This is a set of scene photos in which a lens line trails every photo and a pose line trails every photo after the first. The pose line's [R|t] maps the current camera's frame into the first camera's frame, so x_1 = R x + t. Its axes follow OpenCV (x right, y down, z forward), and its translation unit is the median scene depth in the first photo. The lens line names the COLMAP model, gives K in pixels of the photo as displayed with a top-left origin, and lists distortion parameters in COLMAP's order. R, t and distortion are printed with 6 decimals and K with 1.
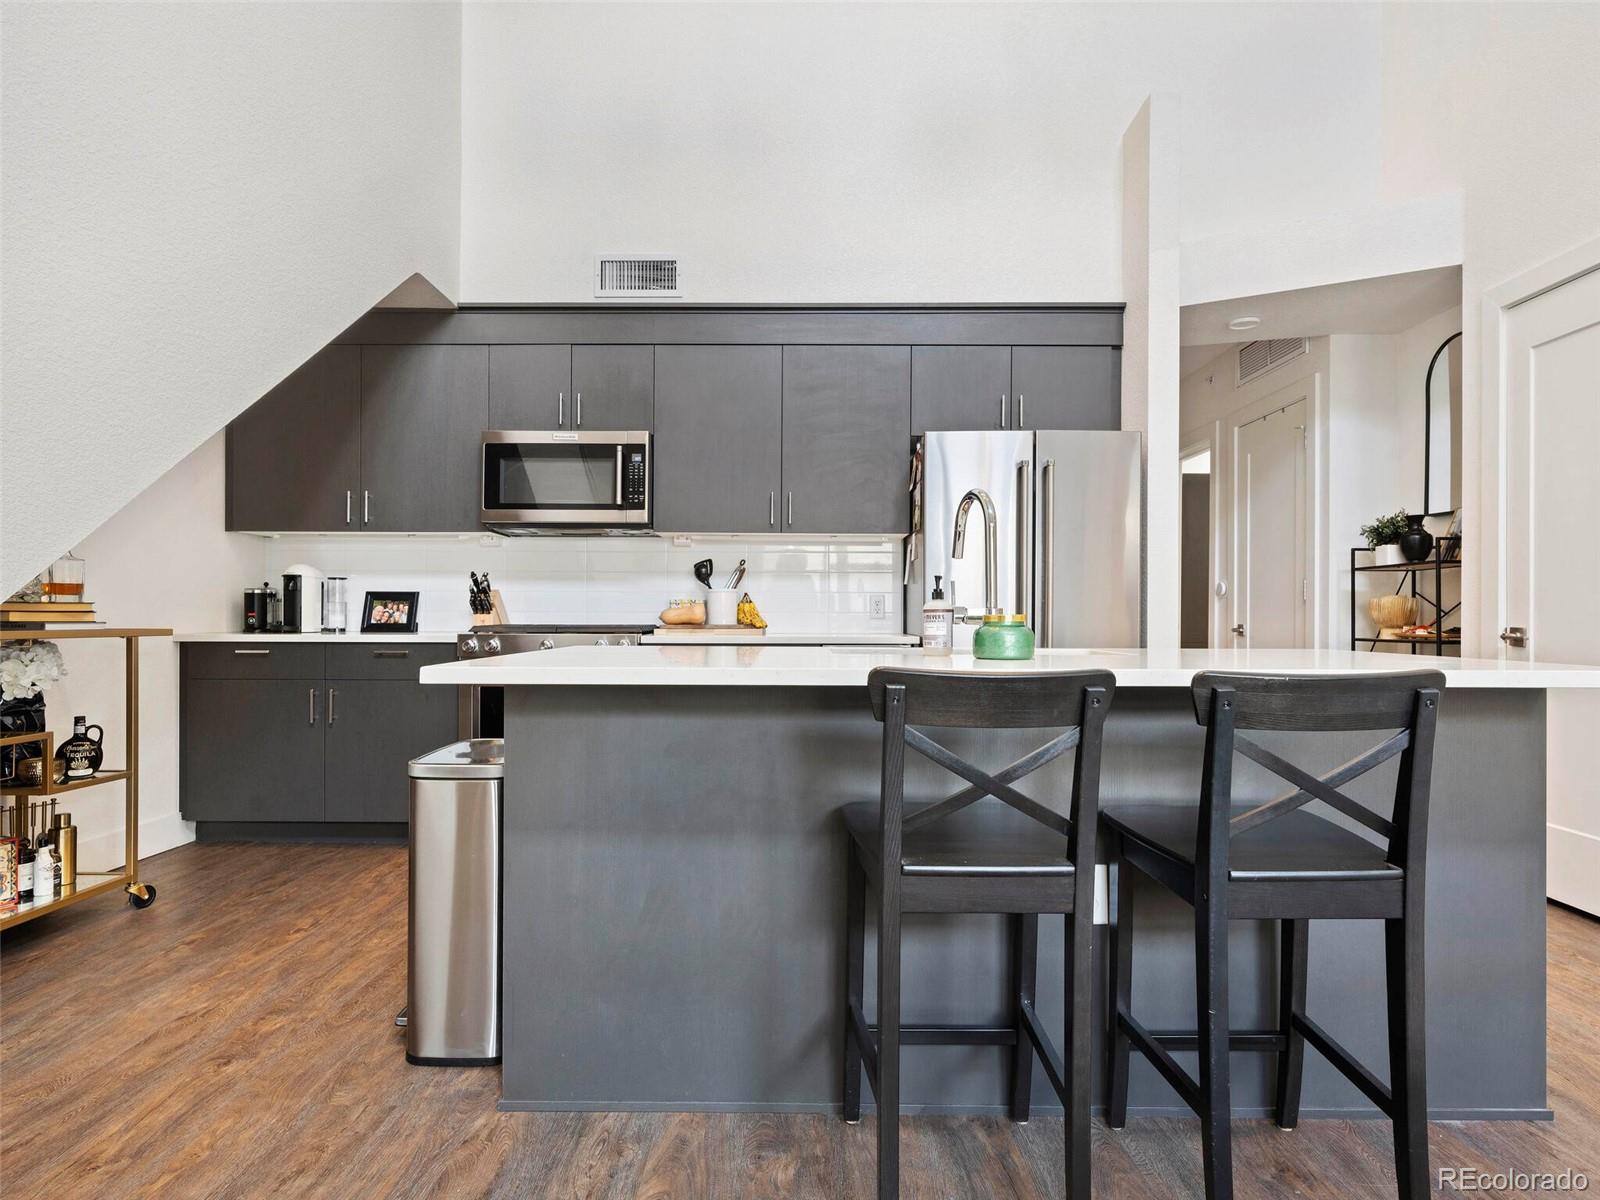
lens RADIAL K [[902.5, 0, 798.1], [0, 902.5, 612.6], [0, 0, 1]] dist [0.005155, -0.000099]
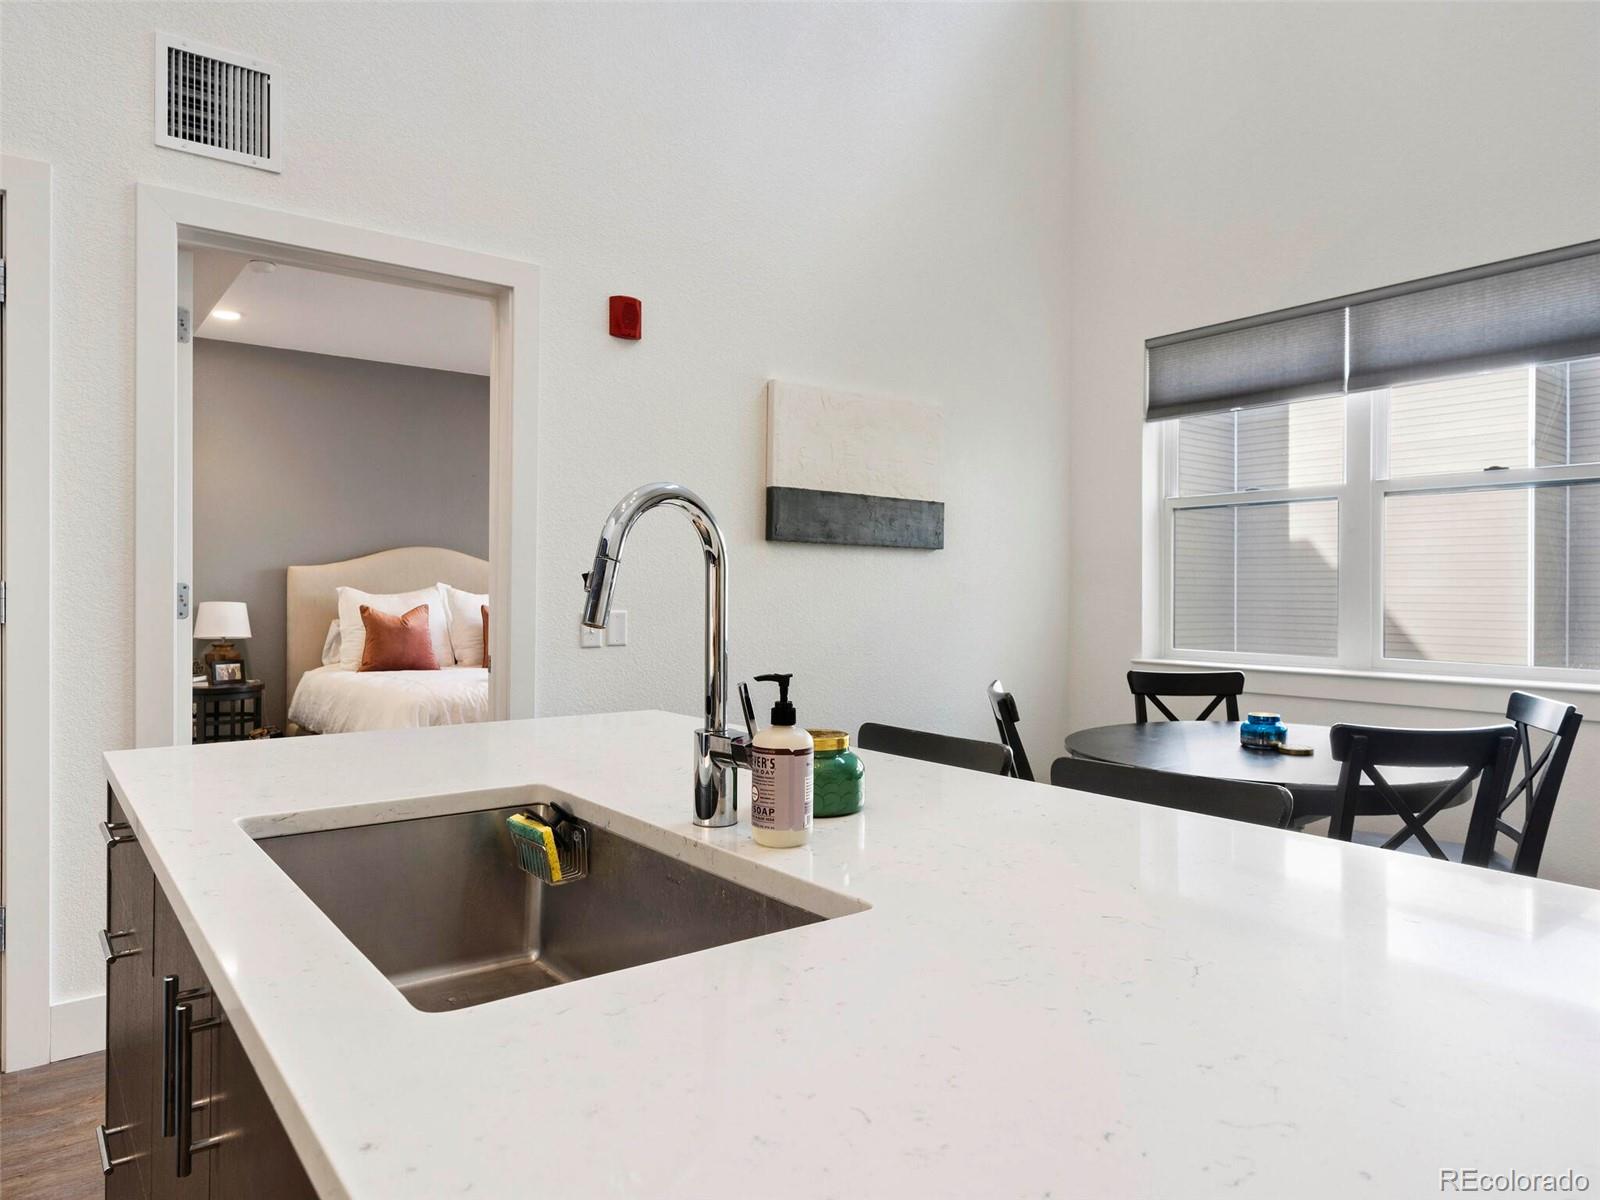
lens RADIAL K [[1032.2, 0, 794.9], [0, 1032.2, 593.4], [0, 0, 1]] dist [0.004552, 0.002252]
pose [[-0.614683, -0.006400, 0.788748, -0.143568], [-0.009180, 0.999957, 0.000960, -0.043505], [-0.788721, -0.006651, -0.614716, 0.686625]]
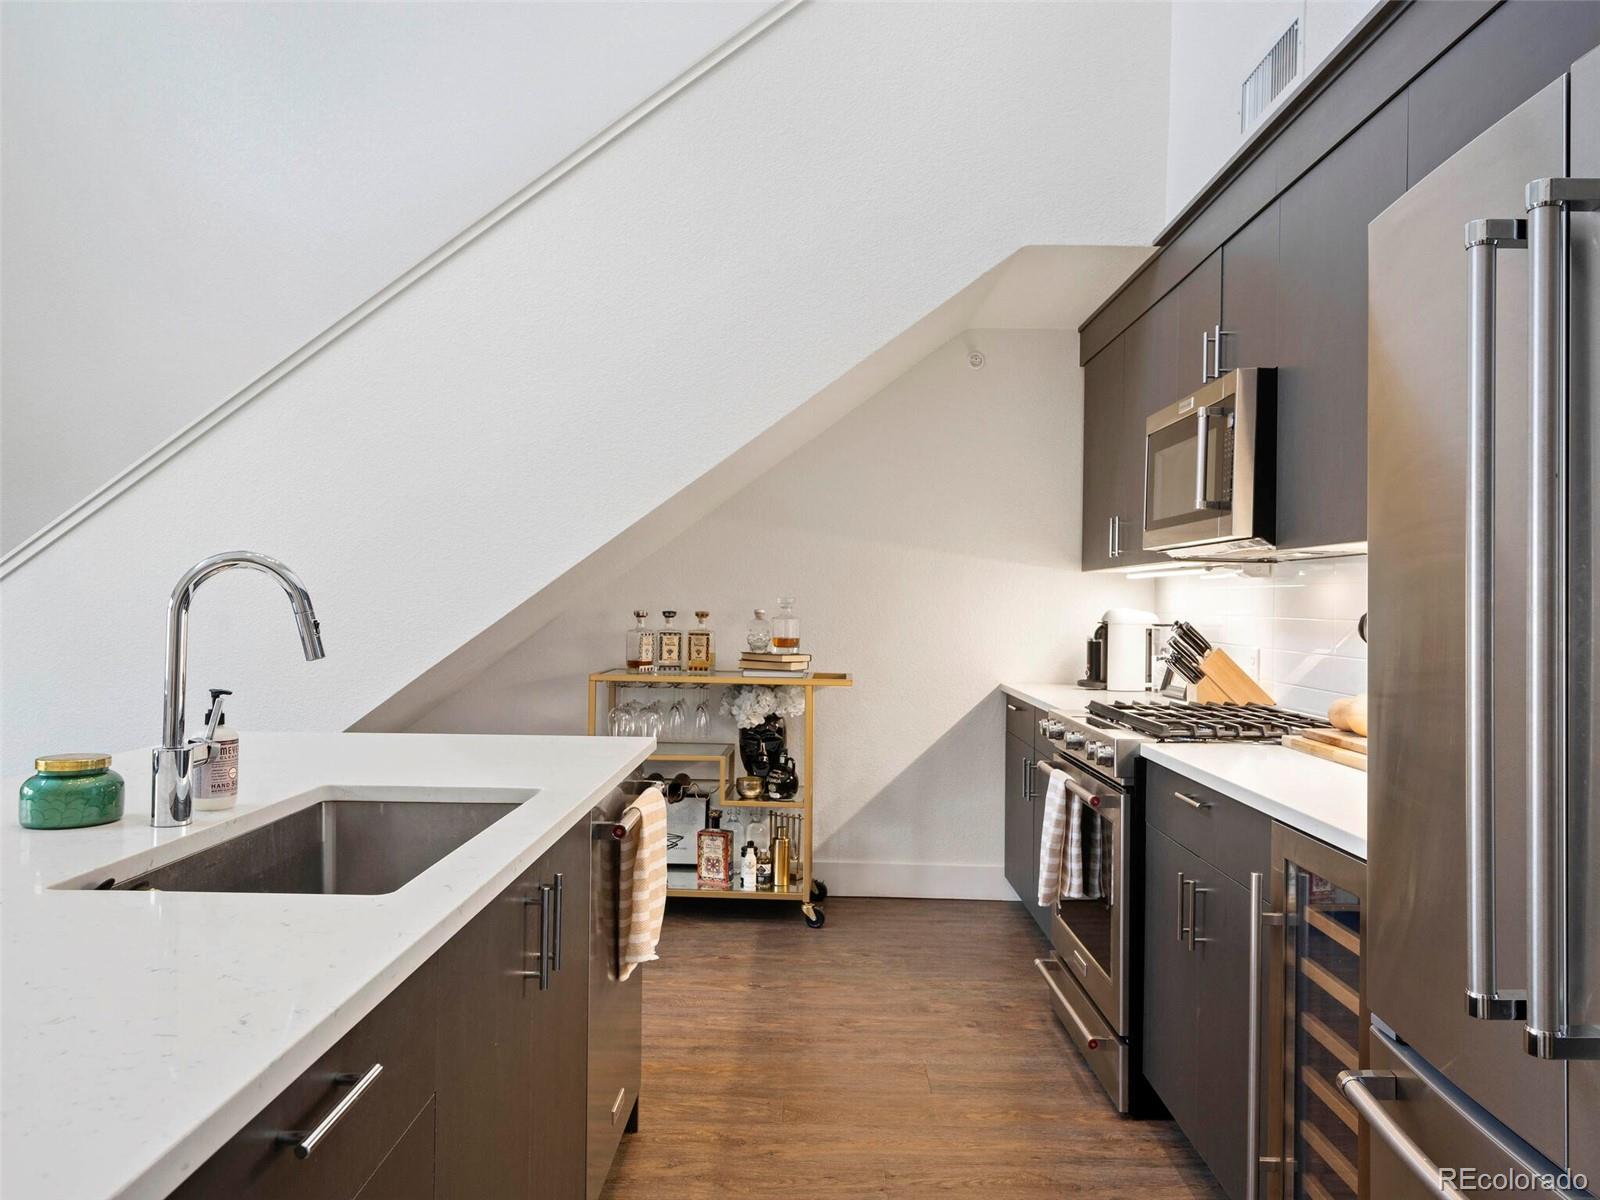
lens RADIAL K [[1125.7, 0, 799.1], [0, 1125.7, 594.0], [0, 0, 1]] dist [0.006081, -0.000133]
pose [[-0.002423, -0.009404, -0.999953, 0.512415], [-0.010948, 0.999896, -0.009377, -0.056242], [0.999937, 0.010925, -0.002525, 0.741852]]
